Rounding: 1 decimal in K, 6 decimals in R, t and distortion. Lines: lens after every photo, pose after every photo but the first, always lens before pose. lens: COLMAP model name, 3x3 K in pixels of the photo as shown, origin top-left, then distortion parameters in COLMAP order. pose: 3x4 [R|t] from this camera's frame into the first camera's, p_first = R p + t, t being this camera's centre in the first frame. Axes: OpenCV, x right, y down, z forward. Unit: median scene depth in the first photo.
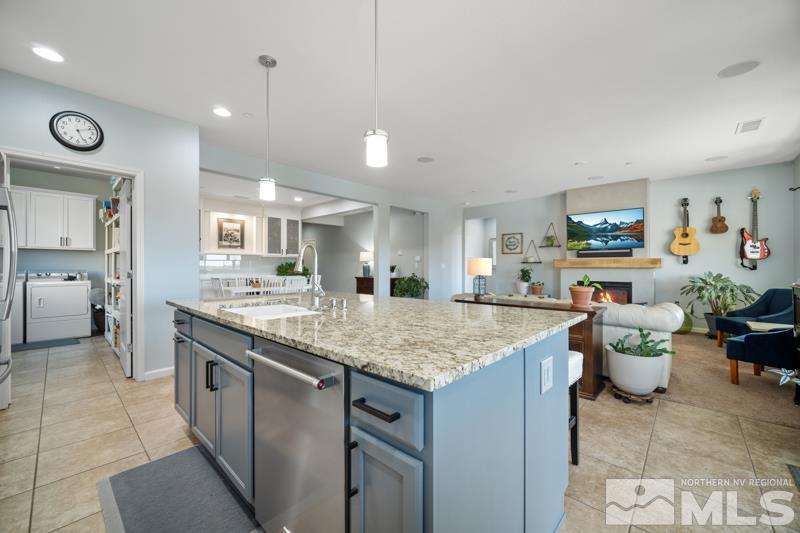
lens RADIAL K [[318.1, 0, 396.7], [0, 318.1, 263.8], [0, 0, 1]] dist [-0.002388, 0.001030]
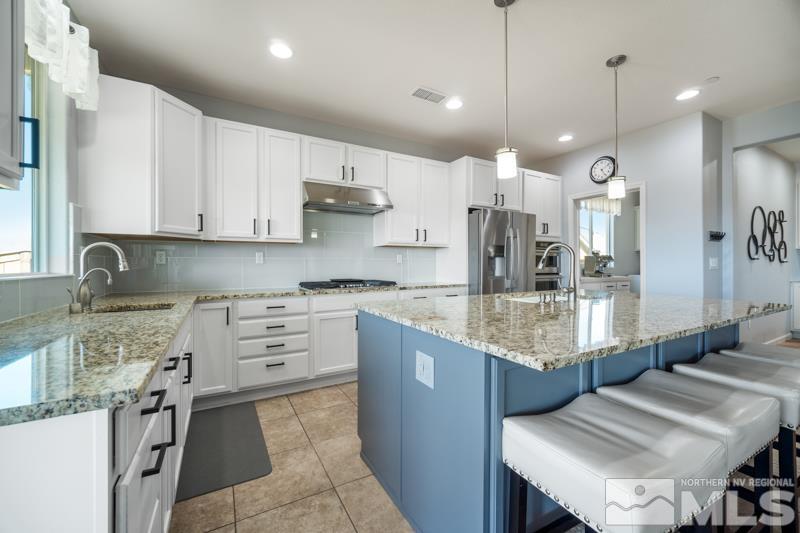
lens RADIAL K [[318.1, 0, 394.8], [0, 318.1, 262.2], [0, 0, 1]] dist [-0.002388, 0.001030]
pose [[-0.311960, -0.003662, -0.950088, 0.339054], [0.010877, 0.999913, -0.007425, 0.000534], [0.950033, -0.012651, -0.311893, 0.282218]]
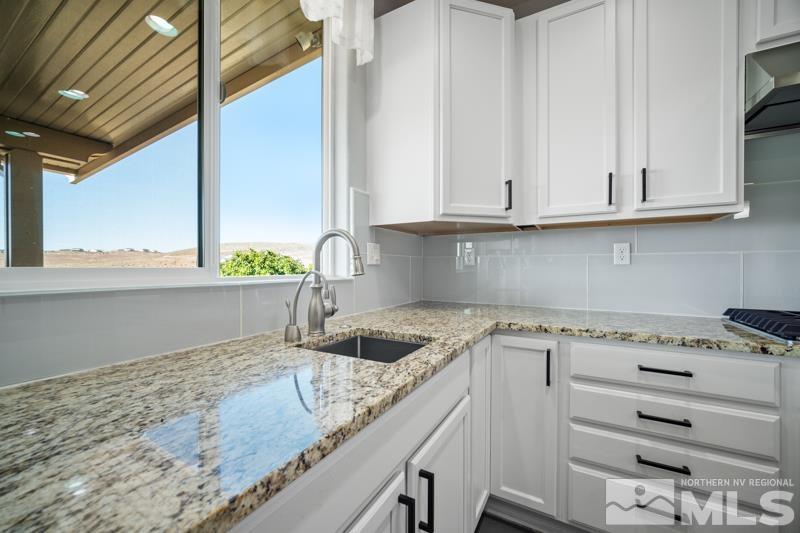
lens RADIAL K [[318.1, 0, 397.3], [0, 318.1, 269.3], [0, 0, 1]] dist [-0.002388, 0.001030]
pose [[-0.974556, 0.002349, -0.224132, 0.141773], [0.002879, 0.999994, -0.002037, 0.000531], [0.224126, -0.002630, -0.974557, 0.114382]]
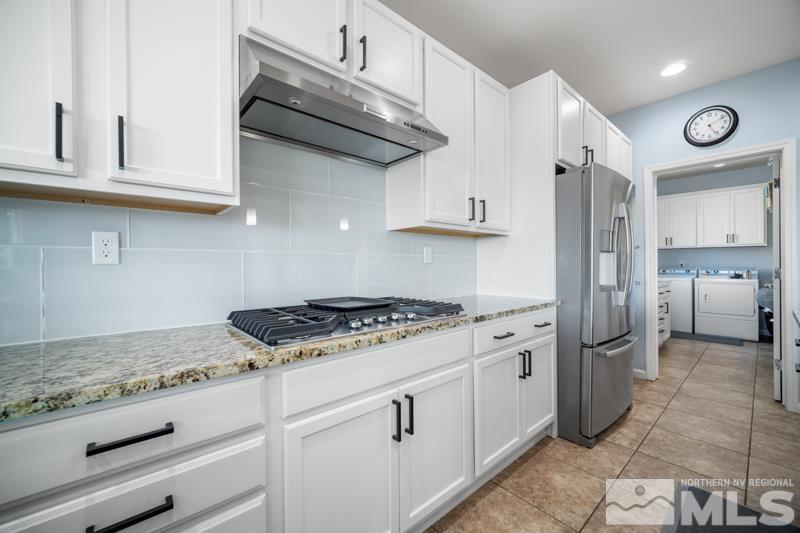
lens RADIAL K [[318.1, 0, 393.2], [0, 318.1, 266.7], [0, 0, 1]] dist [-0.002388, 0.001030]
pose [[-0.117827, 0.005142, -0.993021, 0.044390], [0.013411, 0.999904, 0.003586, -0.000439], [0.992944, -0.012895, -0.117884, 0.072366]]
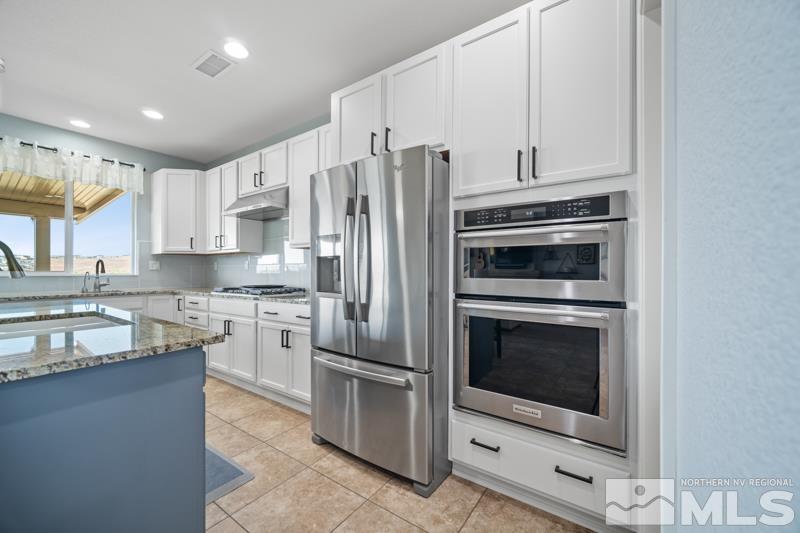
lens RADIAL K [[318.1, 0, 401.5], [0, 318.1, 269.8], [0, 0, 1]] dist [-0.002388, 0.001030]
pose [[-0.991724, 0.000454, -0.128390, -0.388307], [0.001962, 0.999931, -0.011615, 0.005305], [0.128376, -0.011770, -0.991656, 0.638187]]
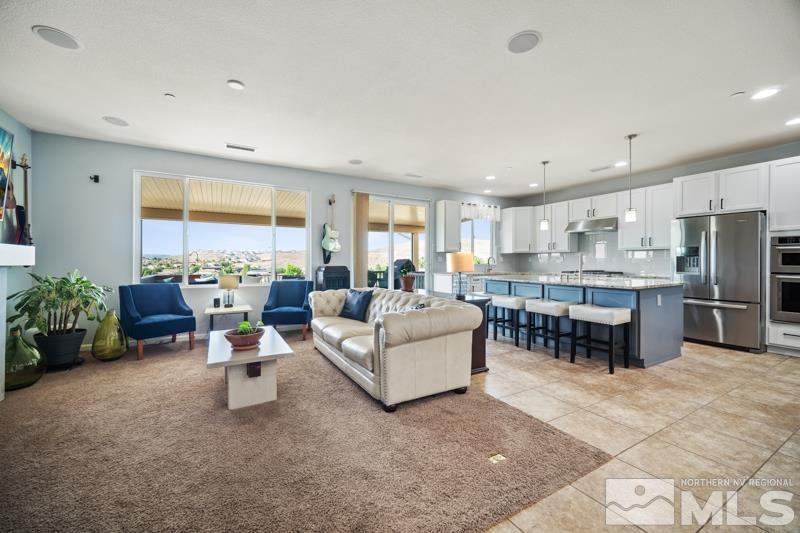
lens RADIAL K [[318.1, 0, 399.3], [0, 318.1, 262.2], [0, 0, 1]] dist [-0.002388, 0.001030]
pose [[-0.953734, 0.000055, 0.300653, 0.103859], [-0.002589, 0.999961, -0.008396, 0.010308], [-0.300641, -0.008786, -0.953697, 1.273680]]
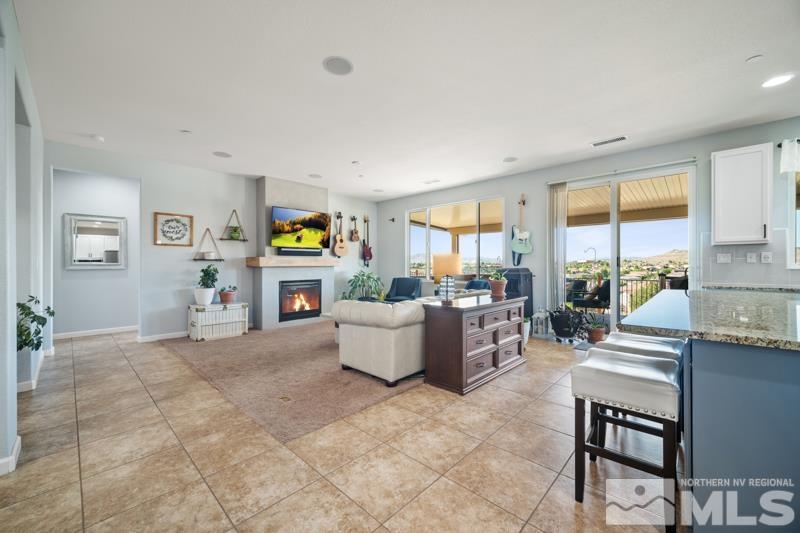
lens RADIAL K [[318.1, 0, 393.5], [0, 318.1, 263.1], [0, 0, 1]] dist [-0.002388, 0.001030]
pose [[0.020993, 0.005859, 0.999762, -0.372752], [-0.005630, 0.999968, -0.005742, 0.006800], [-0.999764, -0.005508, 0.021025, 0.752144]]
